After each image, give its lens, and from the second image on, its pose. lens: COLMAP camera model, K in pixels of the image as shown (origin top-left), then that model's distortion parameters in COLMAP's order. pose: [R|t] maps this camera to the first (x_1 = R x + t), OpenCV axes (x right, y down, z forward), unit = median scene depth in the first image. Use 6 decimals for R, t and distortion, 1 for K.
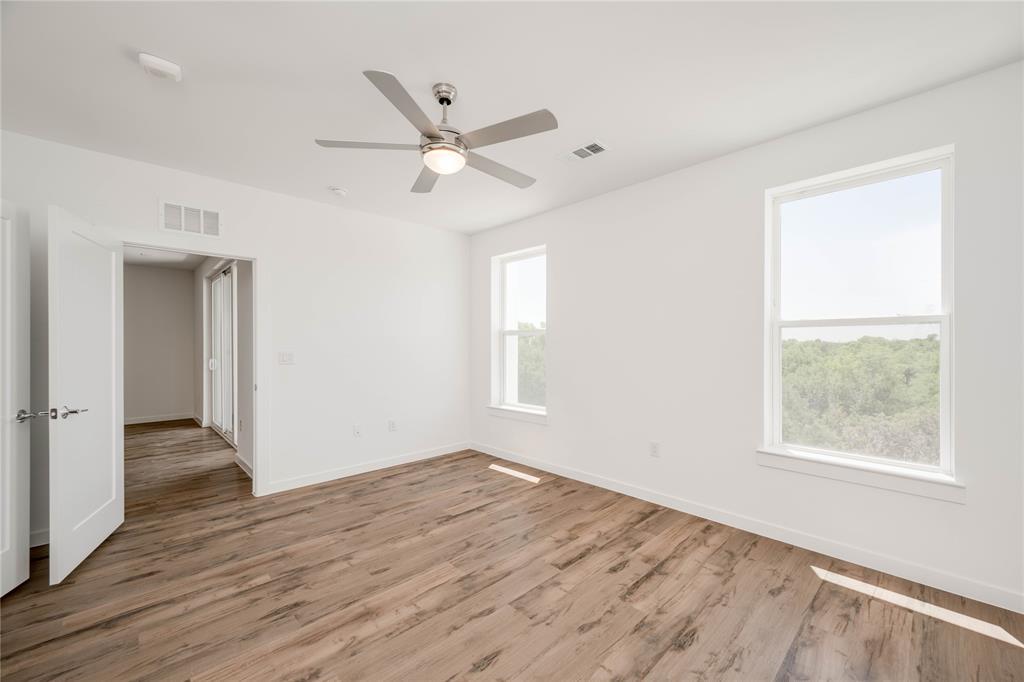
lens RADIAL K [[408.9, 0, 513.8], [0, 408.9, 347.4], [0, 0, 1]] dist [-0.003026, -0.000157]
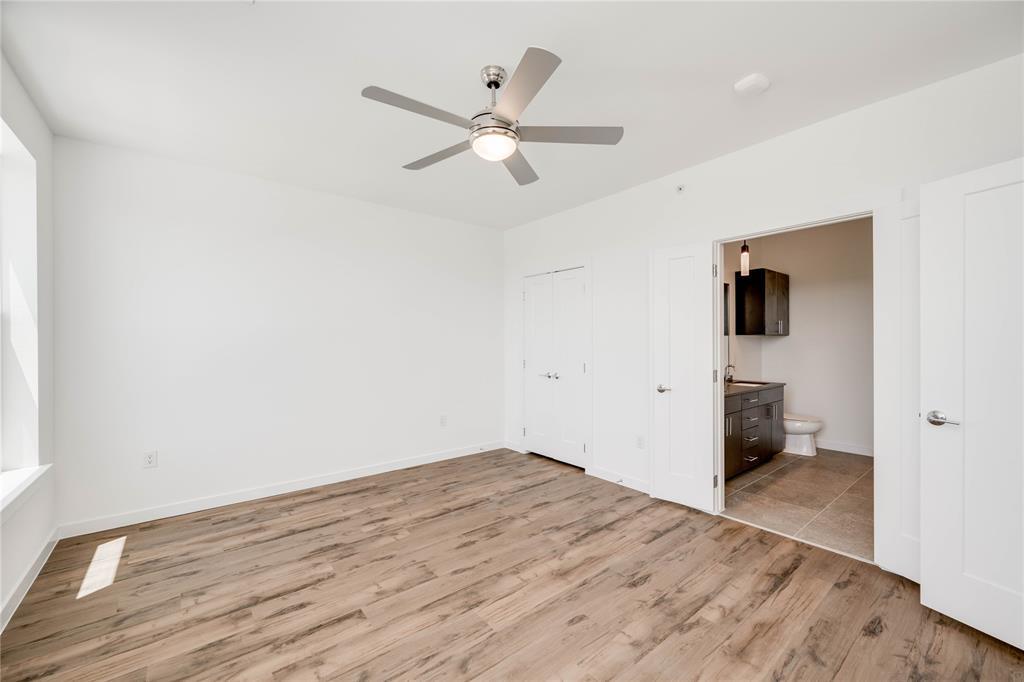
lens RADIAL K [[408.9, 0, 513.5], [0, 408.9, 337.3], [0, 0, 1]] dist [-0.003026, -0.000157]
pose [[-0.997191, 0.004938, 0.074732, -0.202086], [0.004459, 0.999968, -0.006584, -0.006792], [-0.074762, -0.006233, -0.997182, 1.391608]]
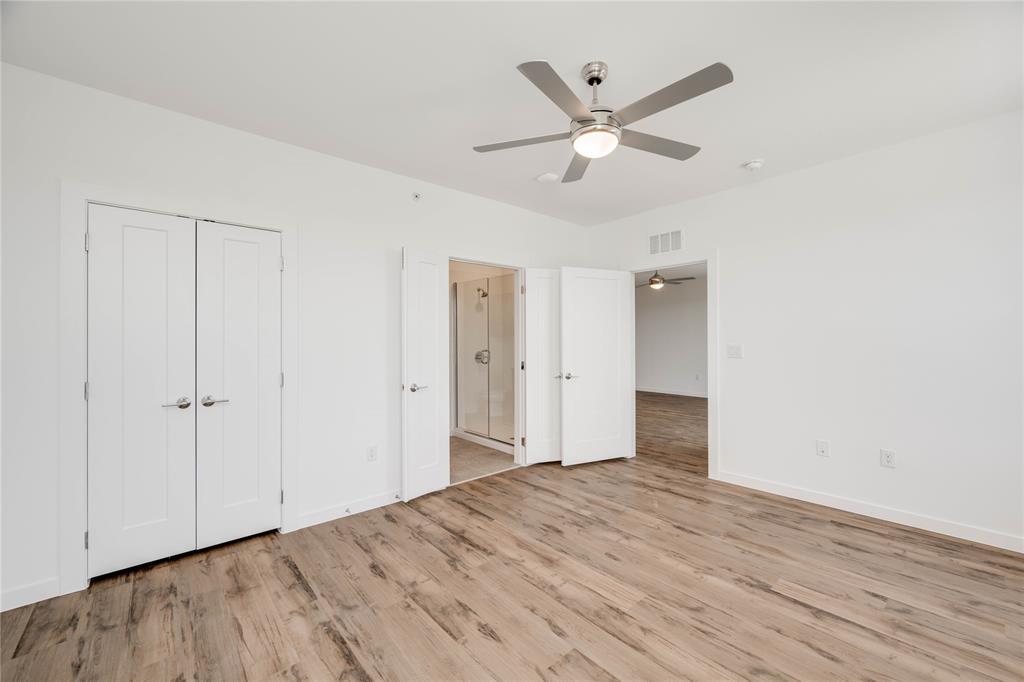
lens RADIAL K [[408.9, 0, 515.1], [0, 408.9, 343.7], [0, 0, 1]] dist [-0.003026, -0.000157]
pose [[-0.045804, 0.010997, -0.998890, 0.551340], [0.003084, 0.999936, 0.010867, -0.006983], [0.998946, -0.002583, -0.045835, 0.611112]]
